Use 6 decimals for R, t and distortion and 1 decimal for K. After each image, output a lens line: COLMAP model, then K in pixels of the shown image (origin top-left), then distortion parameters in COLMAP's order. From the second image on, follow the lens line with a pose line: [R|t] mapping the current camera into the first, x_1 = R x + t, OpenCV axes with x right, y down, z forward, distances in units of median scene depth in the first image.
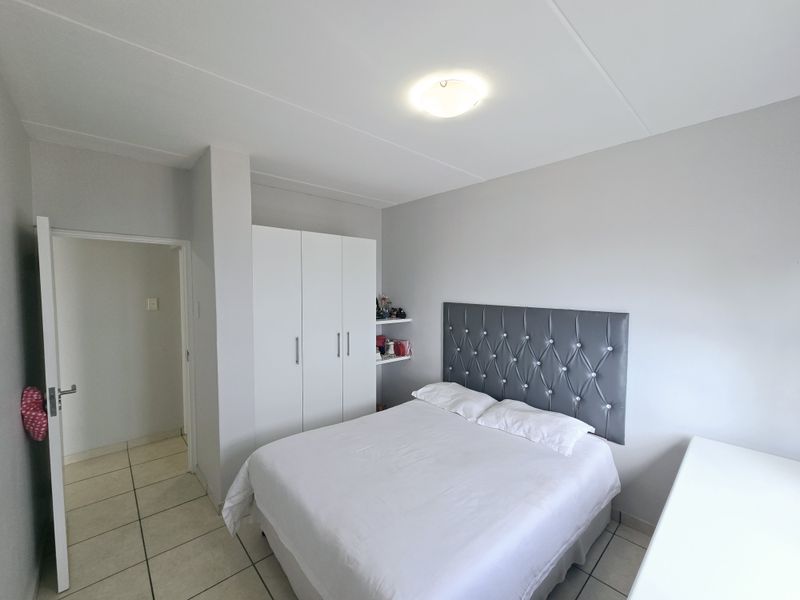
lens RADIAL K [[329.3, 0, 403.8], [0, 329.3, 298.5], [0, 0, 1]] dist [-0.003513, 0.001229]
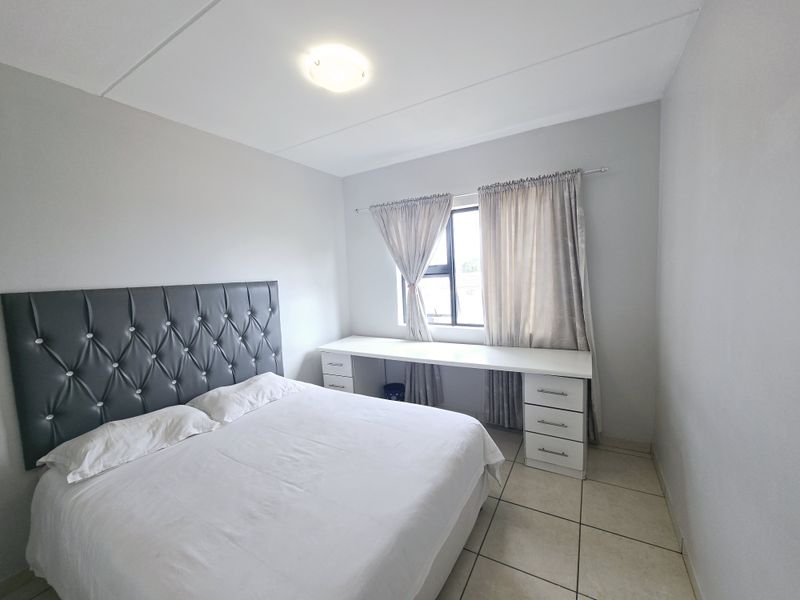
lens RADIAL K [[329.3, 0, 404.3], [0, 329.3, 302.7], [0, 0, 1]] dist [-0.003513, 0.001229]
pose [[-0.275281, -0.102409, 0.955894, -0.714424], [0.070493, 0.989483, 0.126308, 0.002437], [-0.958776, 0.102154, -0.265167, 0.813216]]
